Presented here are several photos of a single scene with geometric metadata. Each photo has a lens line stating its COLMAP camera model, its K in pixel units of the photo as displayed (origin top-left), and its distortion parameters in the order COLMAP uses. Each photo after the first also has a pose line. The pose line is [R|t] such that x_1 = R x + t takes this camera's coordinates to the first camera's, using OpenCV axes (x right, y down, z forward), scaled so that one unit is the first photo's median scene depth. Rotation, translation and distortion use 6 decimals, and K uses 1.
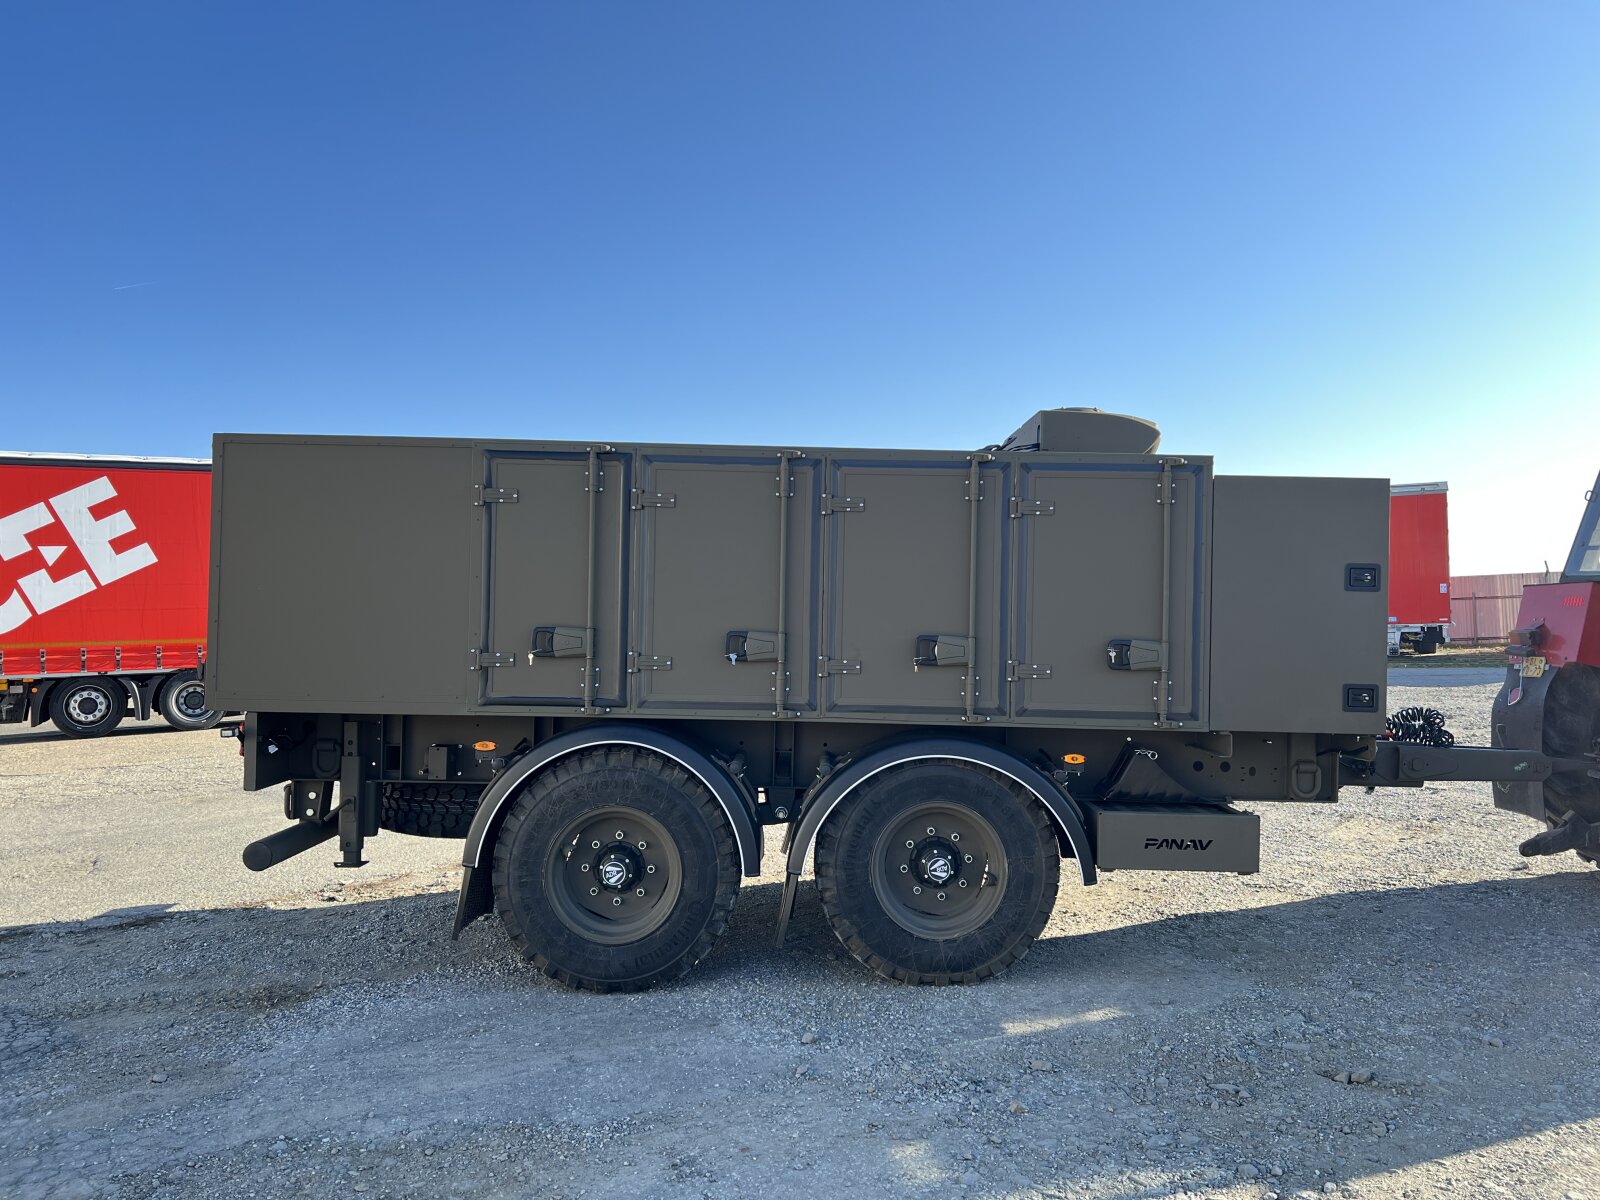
lens RADIAL K [[1211.1, 0, 803.4], [0, 1211.1, 585.6], [0, 0, 1]] dist [0.041345, -0.041496]
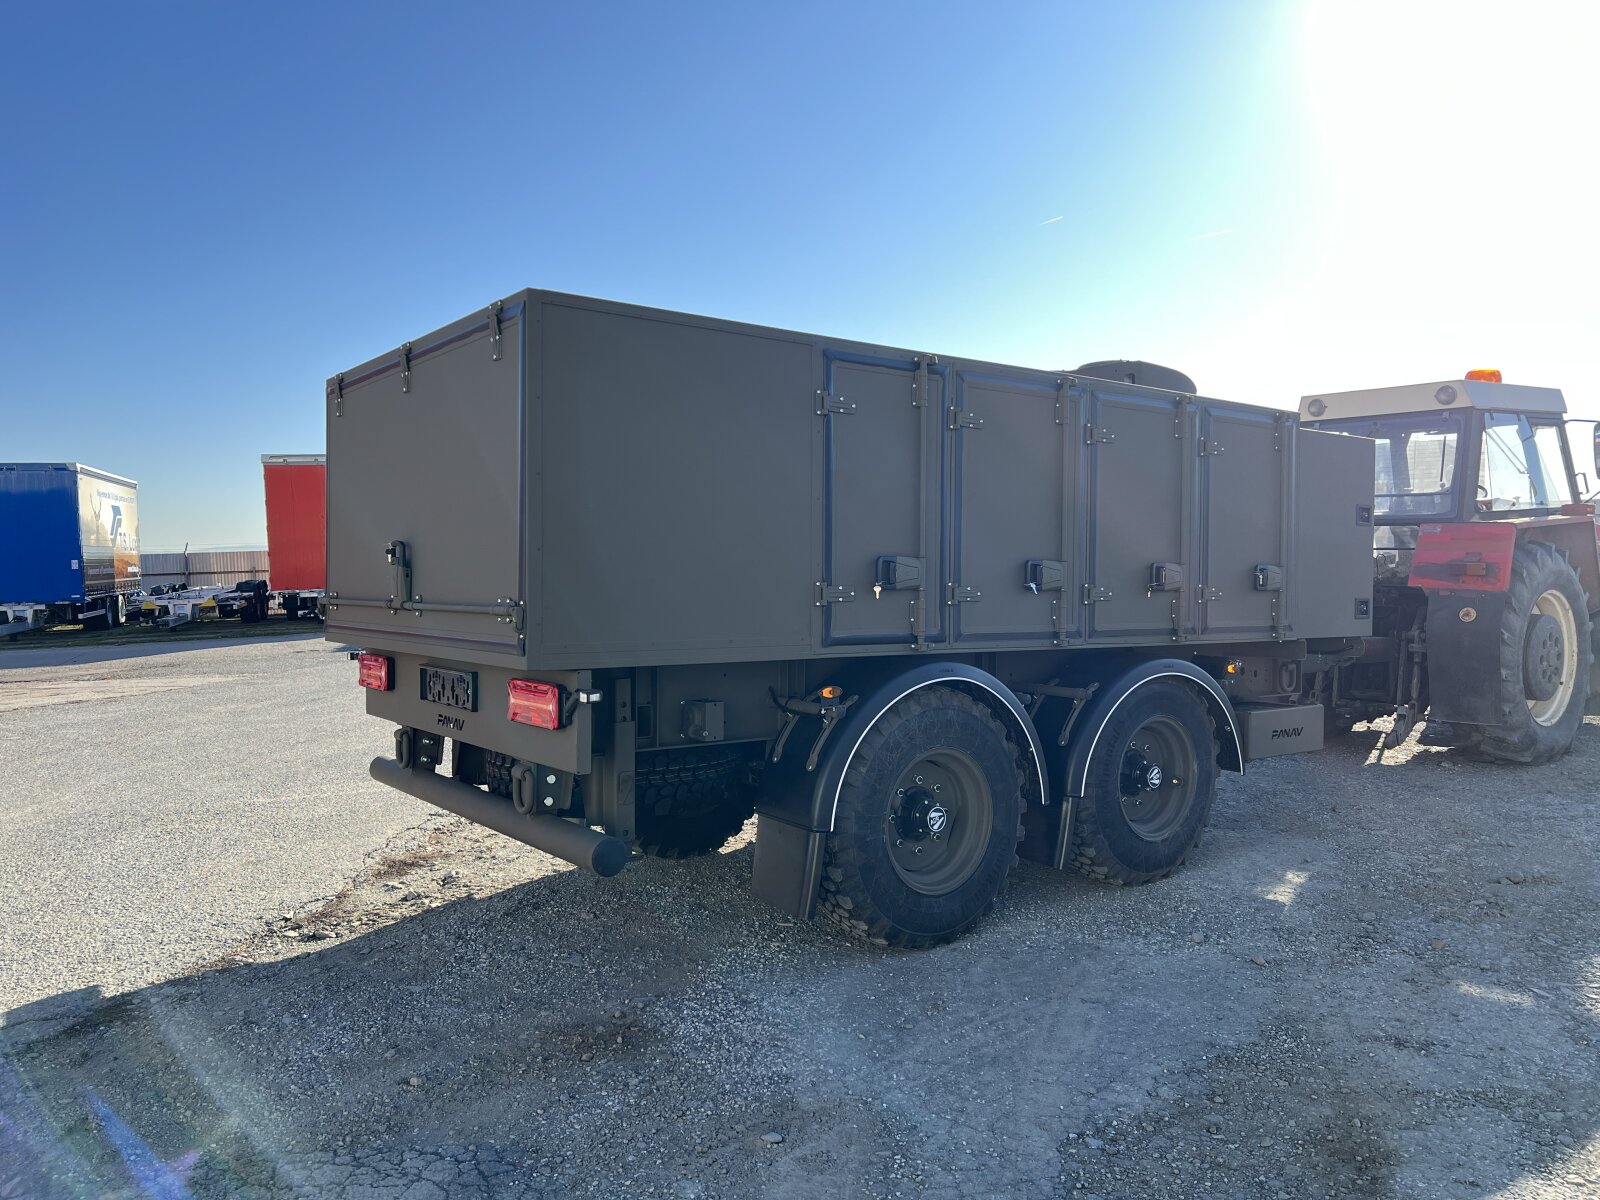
lens RADIAL K [[1211.1, 0, 803.9], [0, 1211.1, 586.3], [0, 0, 1]] dist [0.041345, -0.041496]
pose [[0.798679, -0.017714, 0.601496, -0.802709], [-0.002039, 0.999481, 0.032141, 0.028319], [-0.601754, -0.026897, 0.798229, 0.325499]]
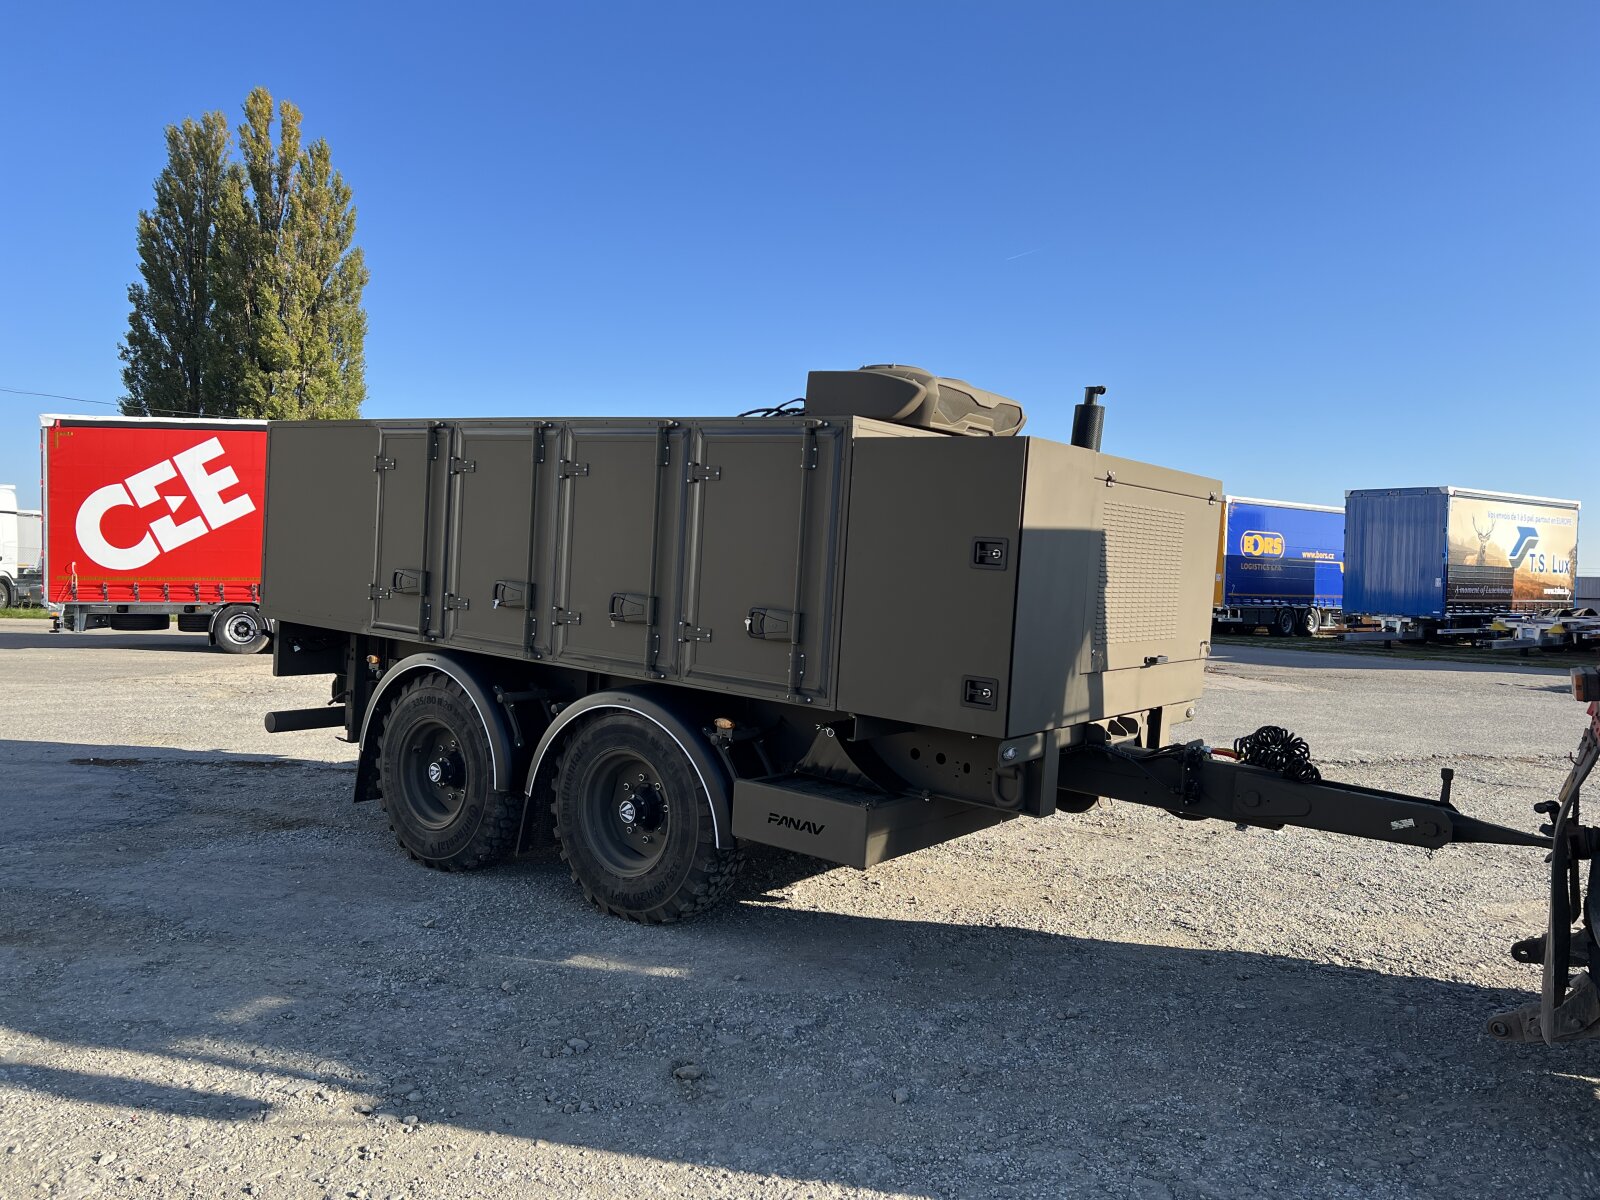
lens RADIAL K [[1211.1, 0, 813.2], [0, 1211.1, 588.3], [0, 0, 1]] dist [0.041345, -0.041496]
pose [[0.801014, 0.053920, -0.596213, 0.875411], [-0.033959, 0.998424, 0.044671, -0.015363], [0.597682, -0.015535, 0.801583, 0.250206]]
